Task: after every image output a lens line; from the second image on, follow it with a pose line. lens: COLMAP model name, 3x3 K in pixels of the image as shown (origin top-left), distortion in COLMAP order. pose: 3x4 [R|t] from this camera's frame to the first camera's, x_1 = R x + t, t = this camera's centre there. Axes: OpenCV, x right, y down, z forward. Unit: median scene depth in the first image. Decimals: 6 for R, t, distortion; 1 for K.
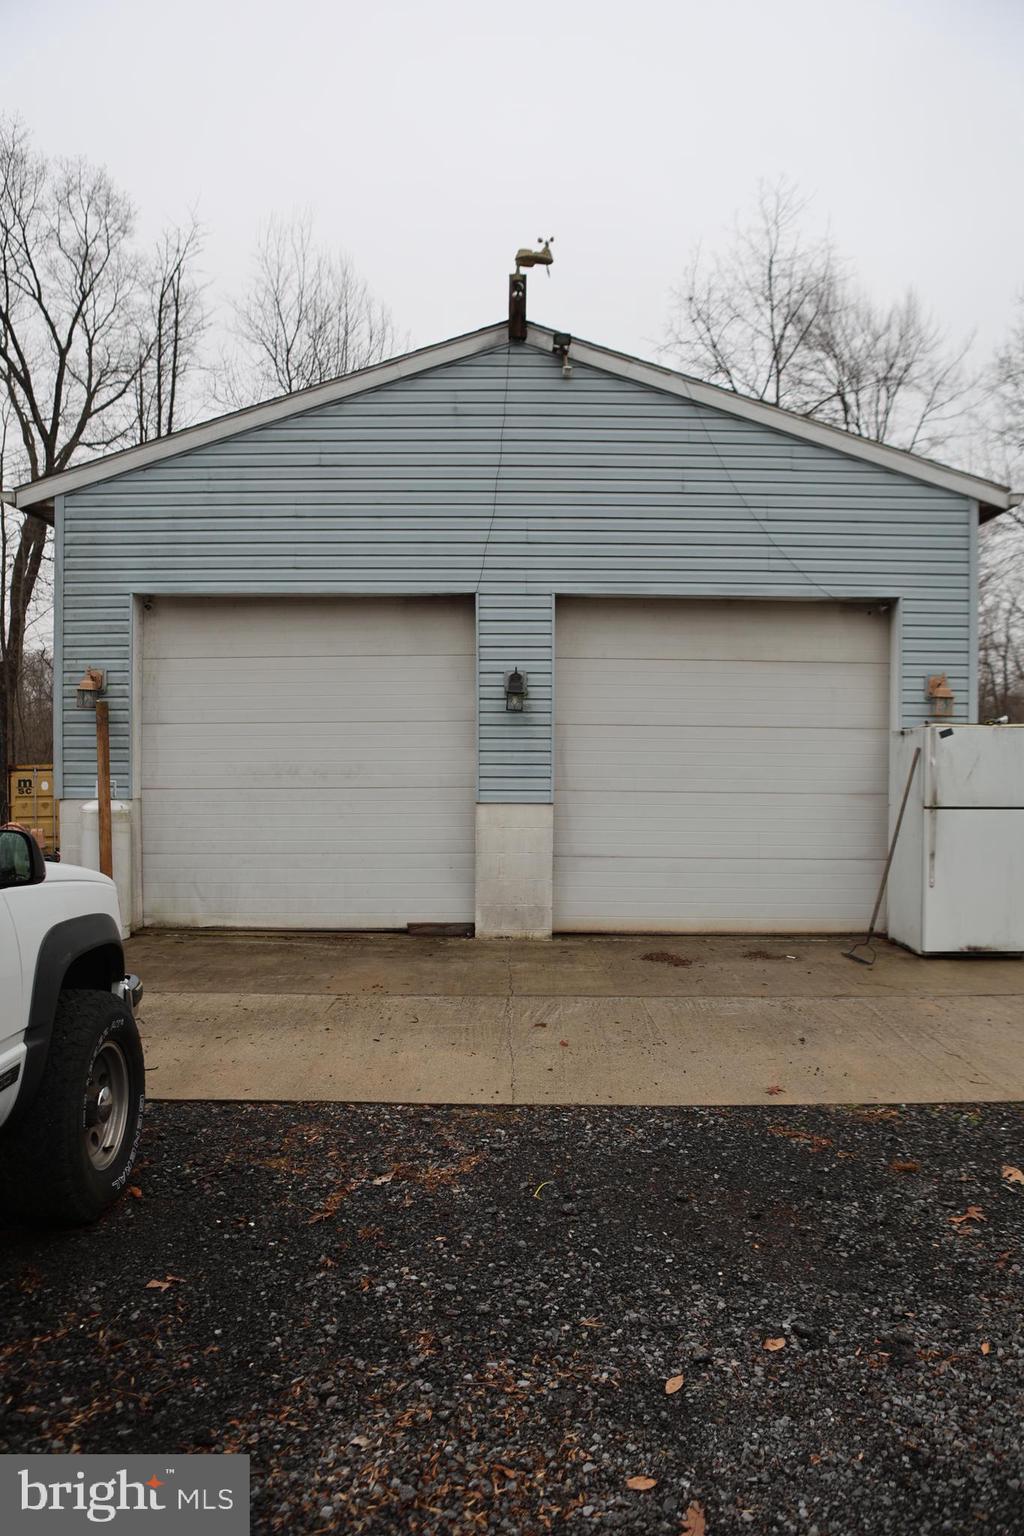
lens RADIAL K [[1047.6, 0, 511.8], [0, 1047.6, 784.1], [0, 0, 1]] dist [-0.051116, 0.002359]
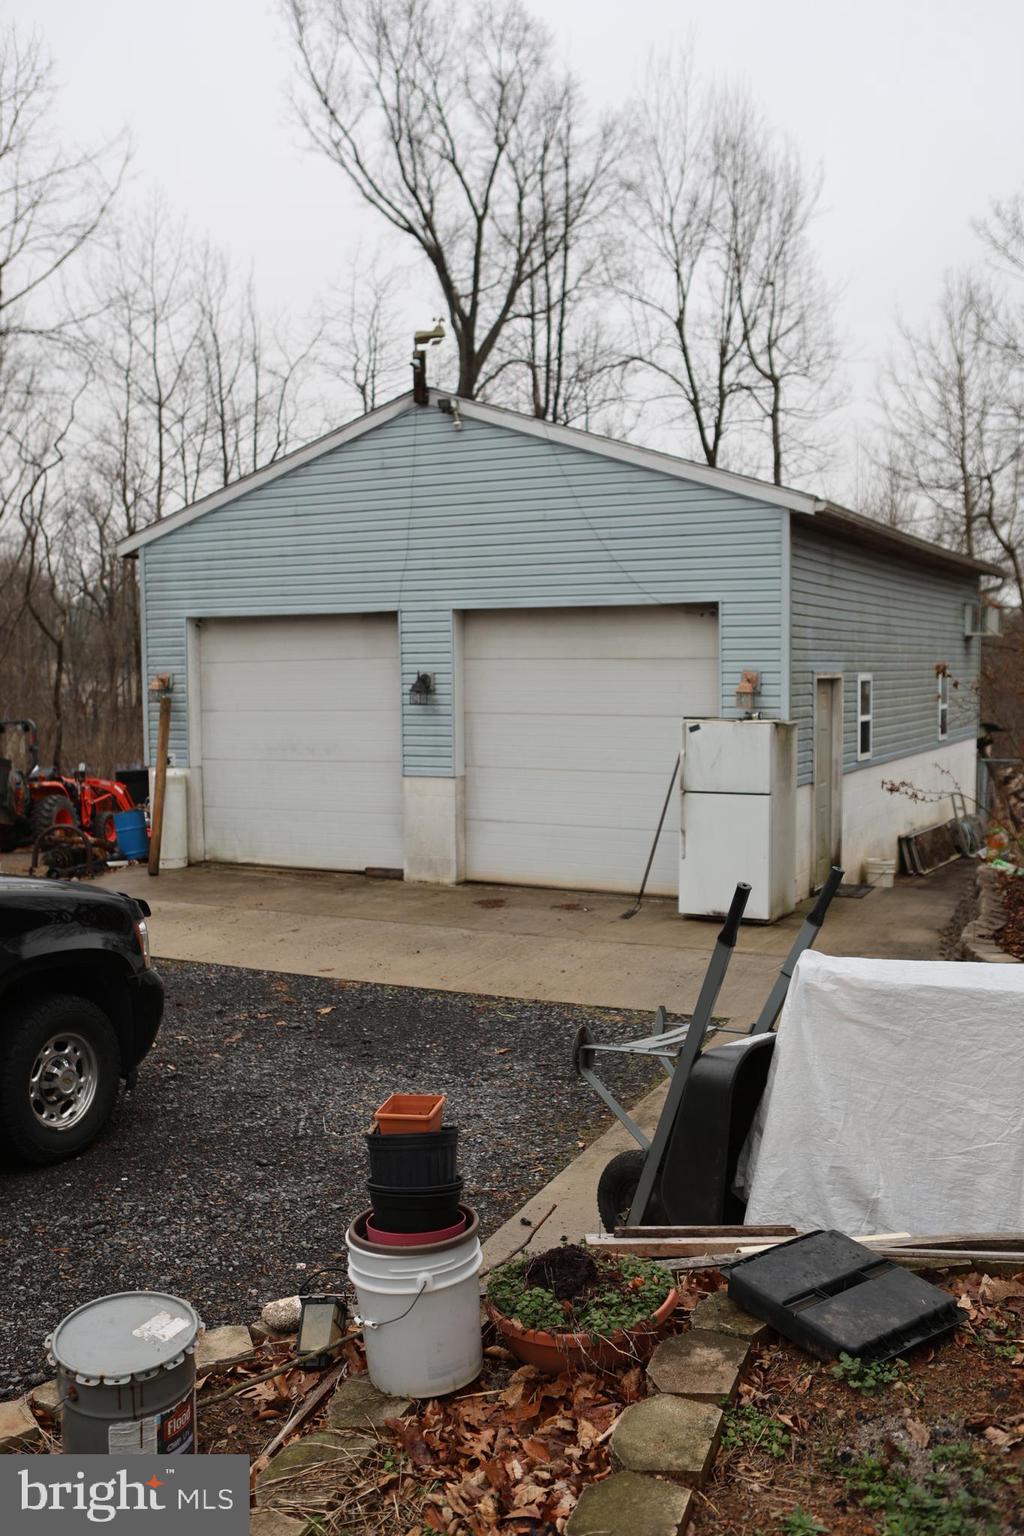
lens RADIAL K [[1415.8, 0, 512.0], [0, 1415.8, 768.0], [0, 0, 1]] dist [0.001107, 0.000036]
pose [[0.888742, 0.019679, -0.457985, 0.873540], [0.003709, 0.998737, 0.050112, -0.076991], [0.458393, -0.046236, 0.887546, -0.465492]]
